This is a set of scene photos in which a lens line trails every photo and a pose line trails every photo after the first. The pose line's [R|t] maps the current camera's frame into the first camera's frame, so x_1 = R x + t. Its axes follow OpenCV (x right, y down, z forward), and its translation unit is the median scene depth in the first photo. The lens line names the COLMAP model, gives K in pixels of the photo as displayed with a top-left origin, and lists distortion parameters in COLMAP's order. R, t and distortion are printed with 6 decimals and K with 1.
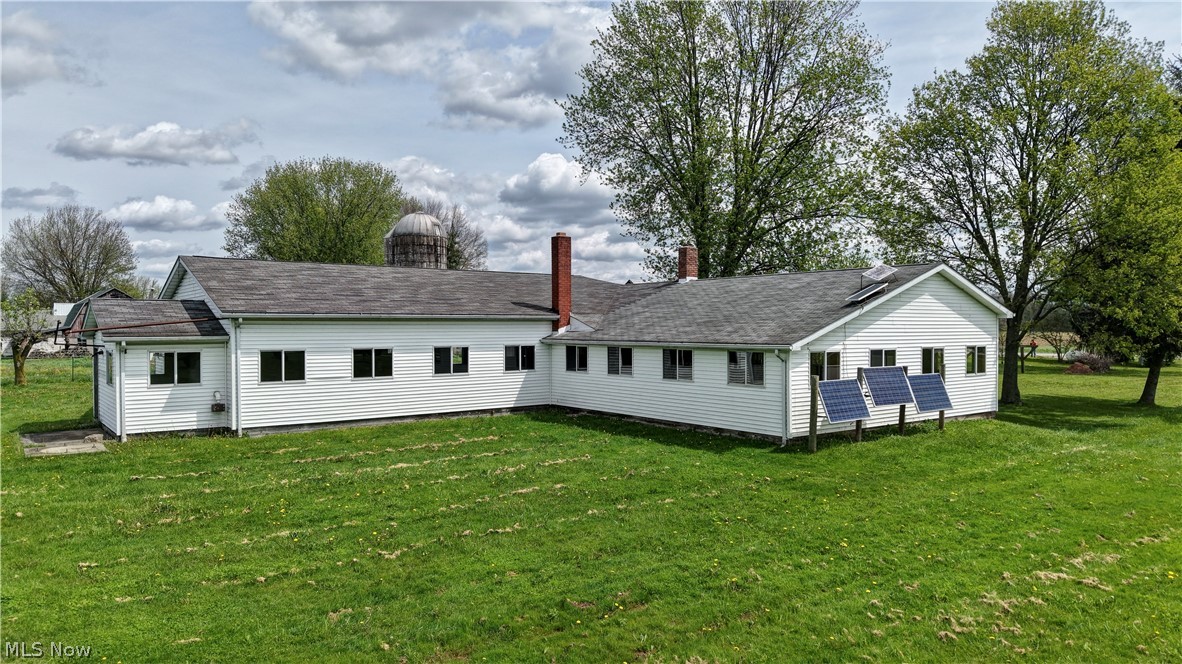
lens RADIAL K [[784.2, 0, 591.7], [0, 784.2, 332.1], [0, 0, 1]] dist [0.021757, -0.017203]
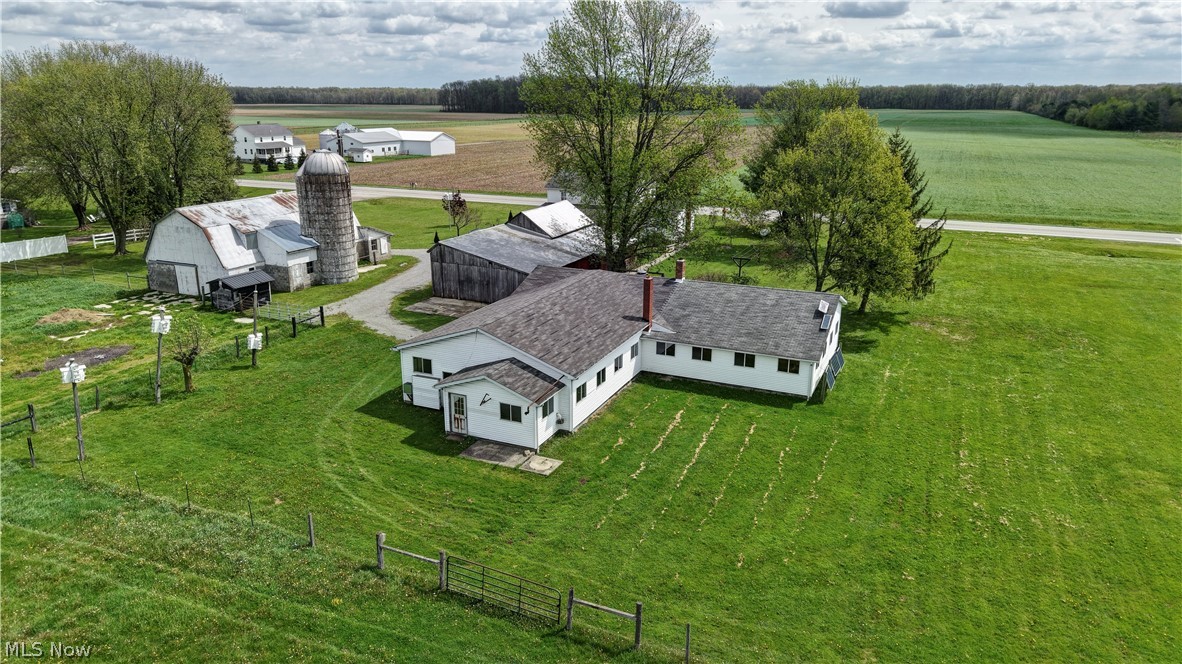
lens RADIAL K [[784.2, 0, 590.8], [0, 784.2, 333.1], [0, 0, 1]] dist [0.021757, -0.017203]
pose [[0.880207, -0.126042, 0.457547, -1.052977], [-0.008562, 0.959715, 0.280846, -0.539091], [-0.474513, -0.251120, 0.843668, -0.483031]]
